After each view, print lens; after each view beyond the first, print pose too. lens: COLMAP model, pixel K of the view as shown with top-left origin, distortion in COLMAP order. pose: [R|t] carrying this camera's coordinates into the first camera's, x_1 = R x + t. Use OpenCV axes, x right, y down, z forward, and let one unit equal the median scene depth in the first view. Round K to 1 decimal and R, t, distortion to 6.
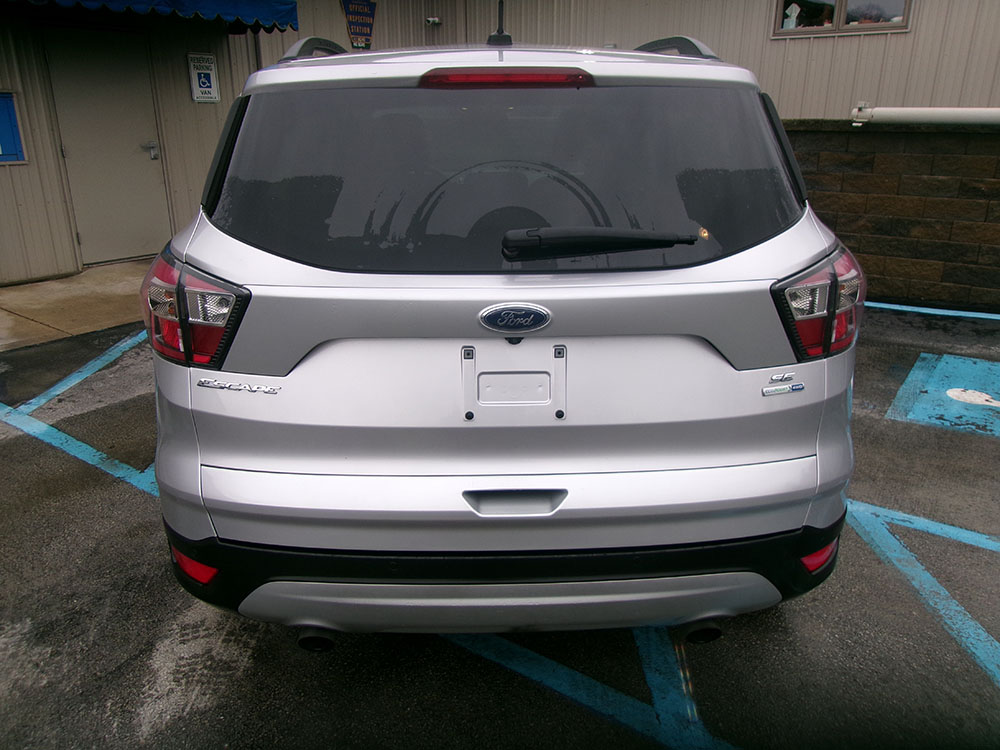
lens RADIAL K [[773.1, 0, 495.1], [0, 773.1, 373.7], [0, 0, 1]] dist [-0.019533, 0.041244]
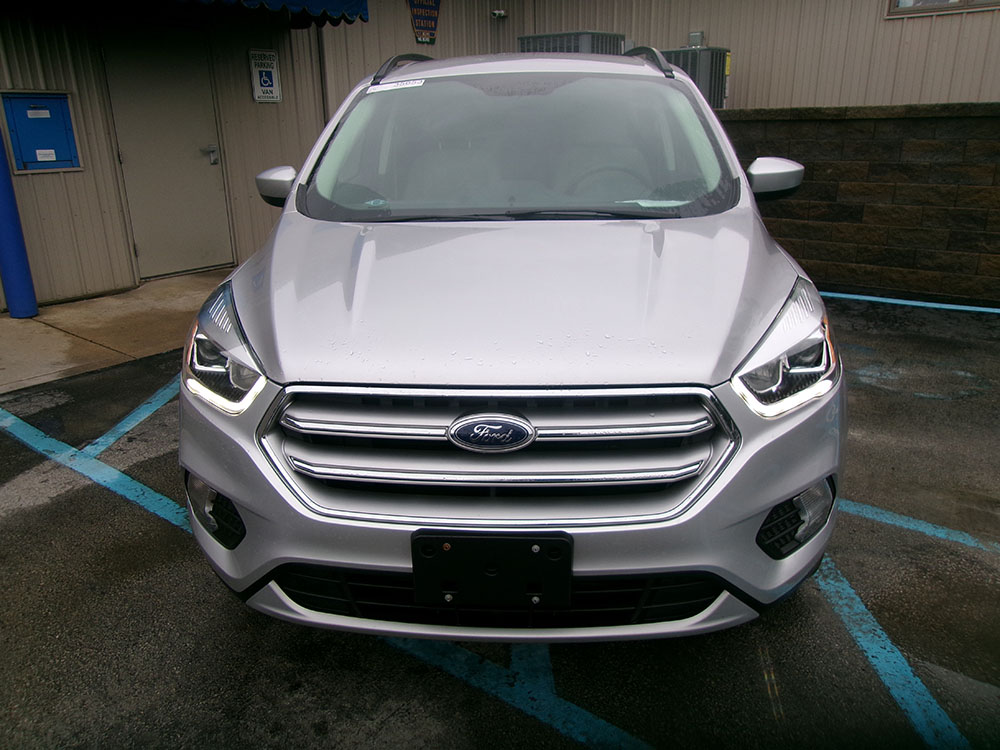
lens RADIAL K [[773.1, 0, 495.1], [0, 773.1, 373.7], [0, 0, 1]] dist [-0.019533, 0.041244]
pose [[0.999197, -0.006576, -0.039511, -0.081709], [0.006287, 0.999952, -0.007454, -0.019611], [0.039558, 0.007200, 0.999191, 0.103928]]
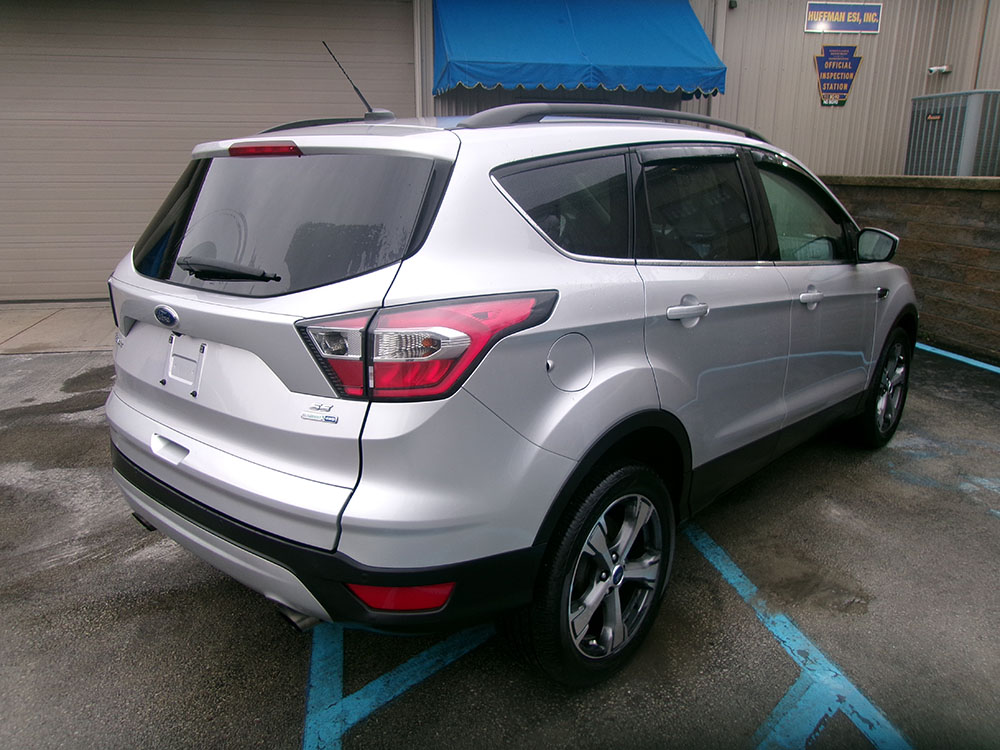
lens RADIAL K [[773.1, 0, 495.1], [0, 773.1, 373.7], [0, 0, 1]] dist [-0.019533, 0.041244]
pose [[0.722444, 0.182393, -0.666939, 0.333477], [-0.226763, 0.973731, 0.020660, -0.031728], [0.653187, 0.136311, 0.744826, 0.082276]]
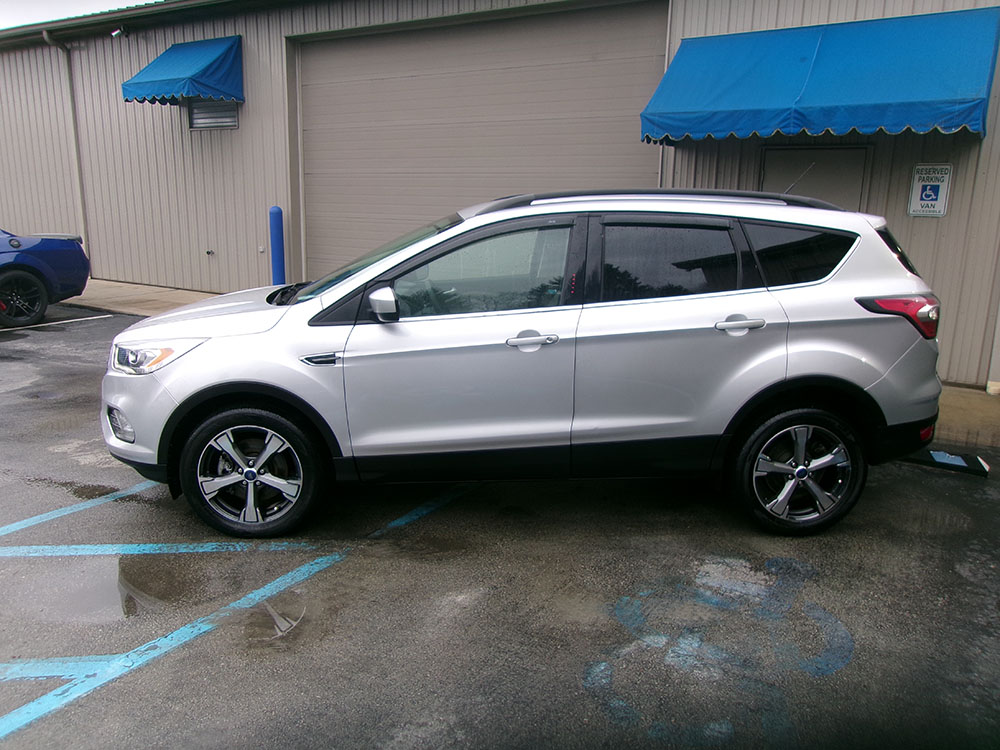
lens RADIAL K [[773.1, 0, 495.1], [0, 773.1, 373.7], [0, 0, 1]] dist [-0.019533, 0.041244]
pose [[0.070091, 0.220690, -0.972822, 0.630558], [-0.340992, 0.921775, 0.184541, -0.220997], [0.937450, 0.318790, 0.139861, 0.575248]]
